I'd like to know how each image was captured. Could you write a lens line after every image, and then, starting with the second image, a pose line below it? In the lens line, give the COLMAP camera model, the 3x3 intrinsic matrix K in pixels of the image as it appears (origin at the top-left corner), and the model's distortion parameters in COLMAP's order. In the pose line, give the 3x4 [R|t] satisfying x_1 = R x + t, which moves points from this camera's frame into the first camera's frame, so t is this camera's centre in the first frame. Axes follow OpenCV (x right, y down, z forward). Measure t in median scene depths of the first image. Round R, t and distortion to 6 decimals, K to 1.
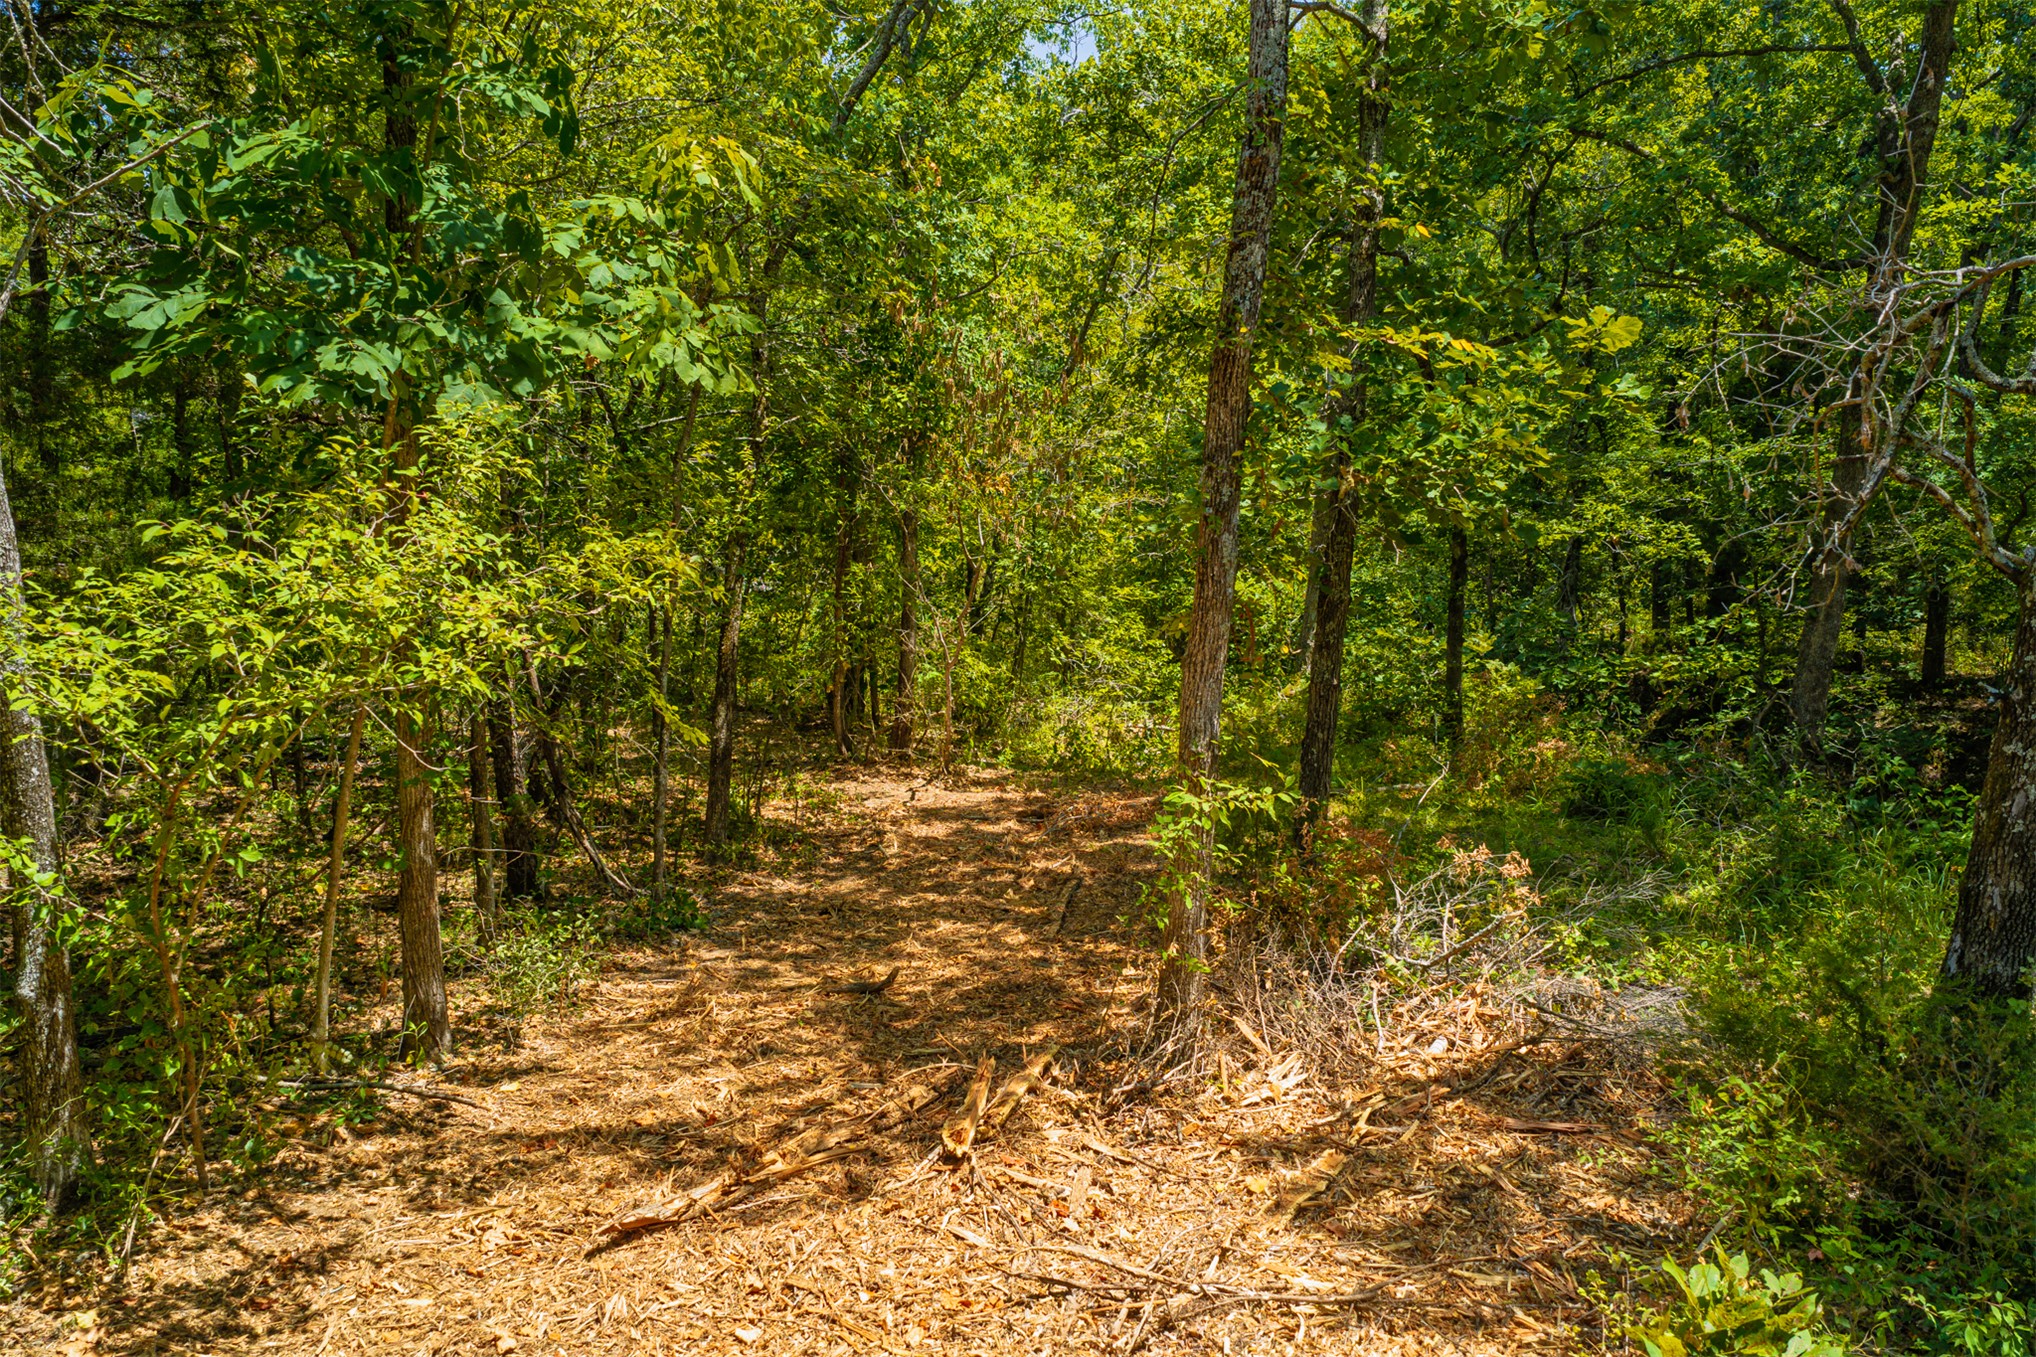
lens RADIAL K [[1721.3, 0, 1013.8], [0, 1721.3, 682.1], [0, 0, 1]] dist [0.017653, -0.023715]
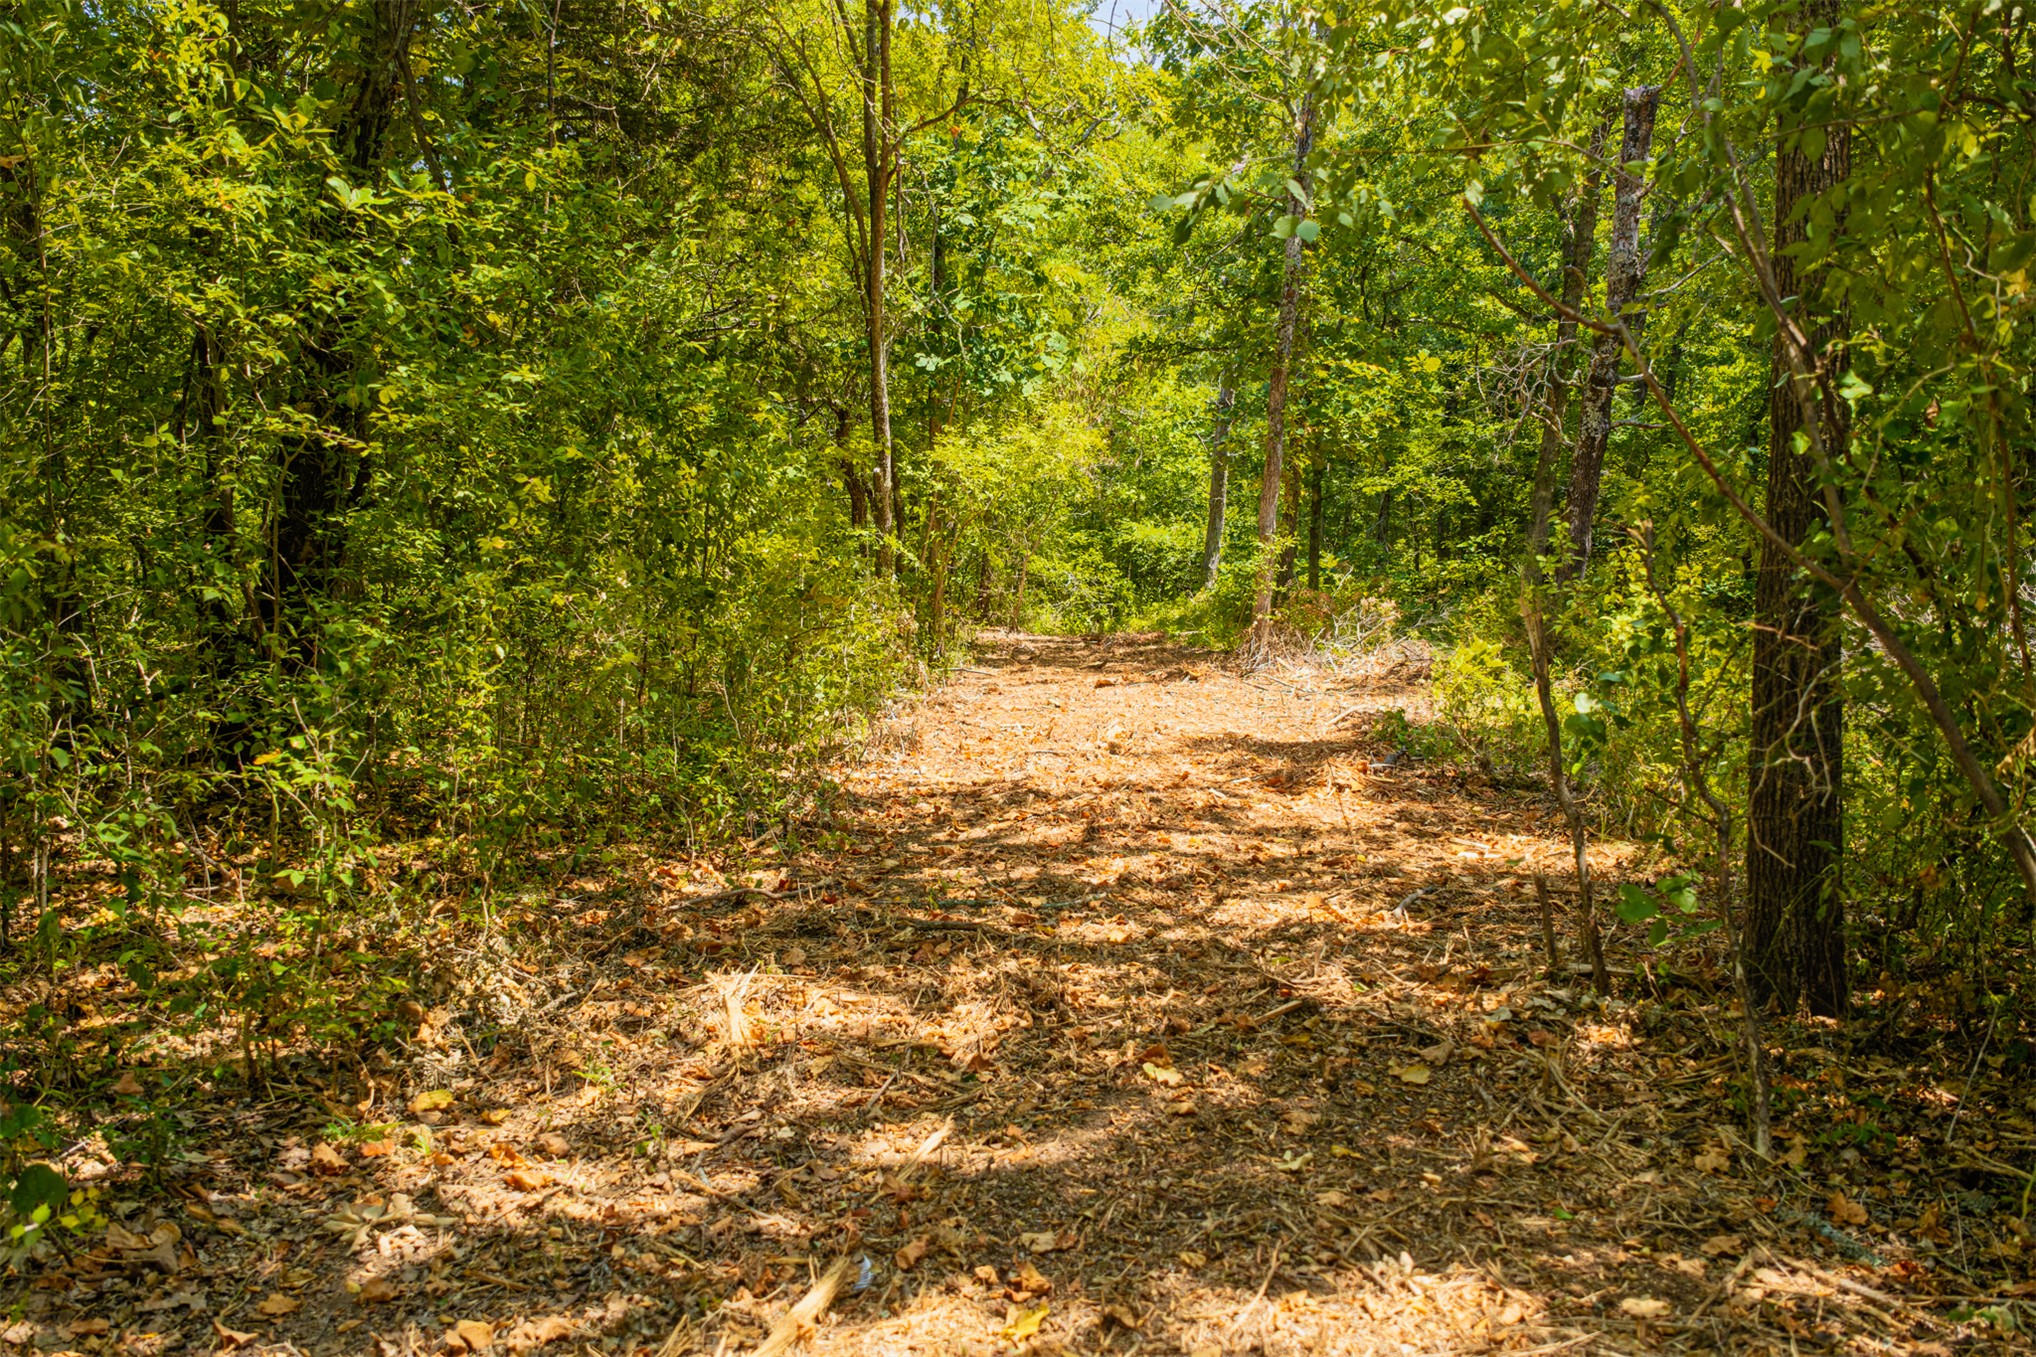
lens RADIAL K [[1721.3, 0, 1021.6], [0, 1721.3, 675.1], [0, 0, 1]] dist [0.017653, -0.023715]
pose [[0.992678, -0.017104, 0.119572, -0.192896], [0.017630, 0.999839, -0.003341, 0.085862], [-0.119495, 0.005424, 0.992820, -0.494536]]
